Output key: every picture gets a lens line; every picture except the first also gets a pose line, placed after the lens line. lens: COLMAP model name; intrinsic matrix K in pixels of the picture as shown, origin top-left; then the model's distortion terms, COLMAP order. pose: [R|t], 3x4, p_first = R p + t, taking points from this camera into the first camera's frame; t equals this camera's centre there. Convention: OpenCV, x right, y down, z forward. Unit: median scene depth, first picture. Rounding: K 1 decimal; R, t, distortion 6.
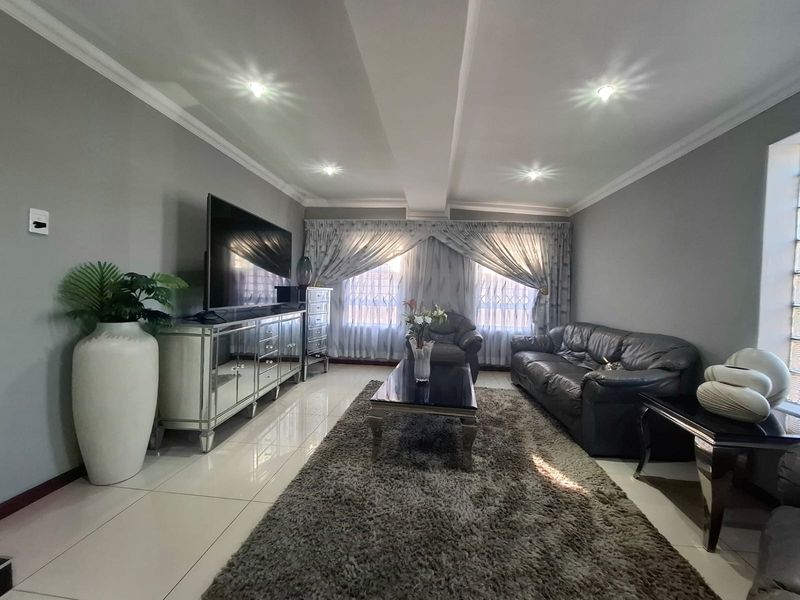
lens RADIAL K [[311.0, 0, 401.3], [0, 311.0, 296.2], [0, 0, 1]] dist [-0.007928, 0.000728]
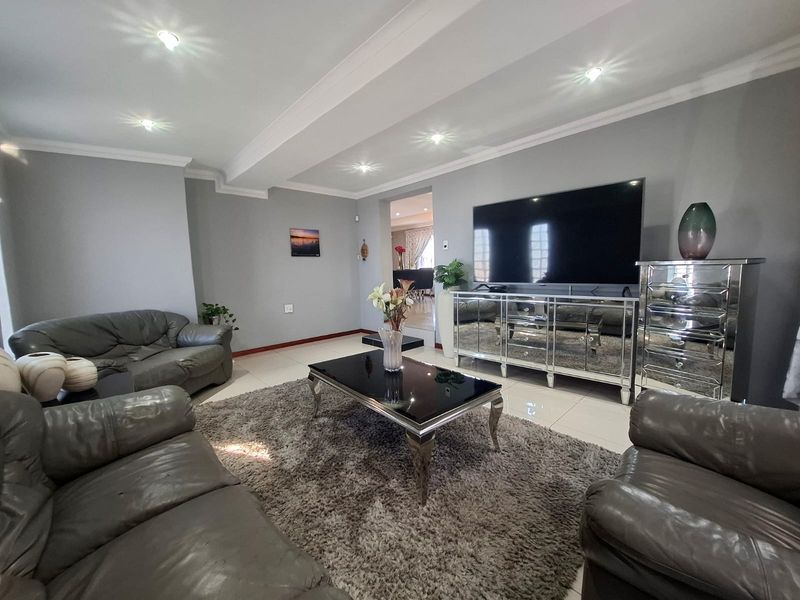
lens RADIAL K [[311.0, 0, 401.2], [0, 311.0, 299.2], [0, 0, 1]] dist [-0.007928, 0.000728]
pose [[-0.648829, 0.081052, -0.756606, 0.374158], [0.005836, 0.994812, 0.101565, -0.018200], [0.760912, 0.061483, -0.645935, 0.817256]]
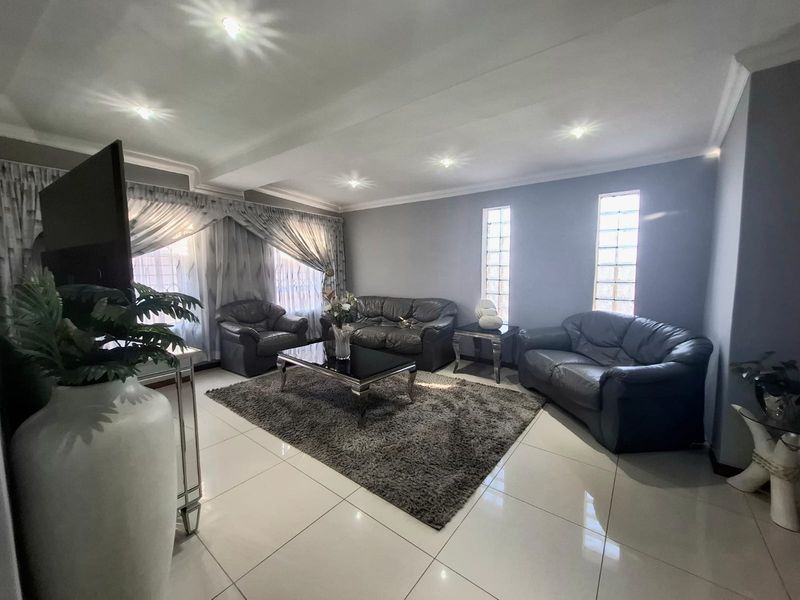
lens RADIAL K [[311.0, 0, 402.4], [0, 311.0, 298.7], [0, 0, 1]] dist [-0.007928, 0.000728]
pose [[0.534087, -0.106815, 0.838655, -0.416137], [0.033611, 0.993885, 0.105181, -0.037525], [-0.844761, -0.027988, 0.534411, 0.105777]]
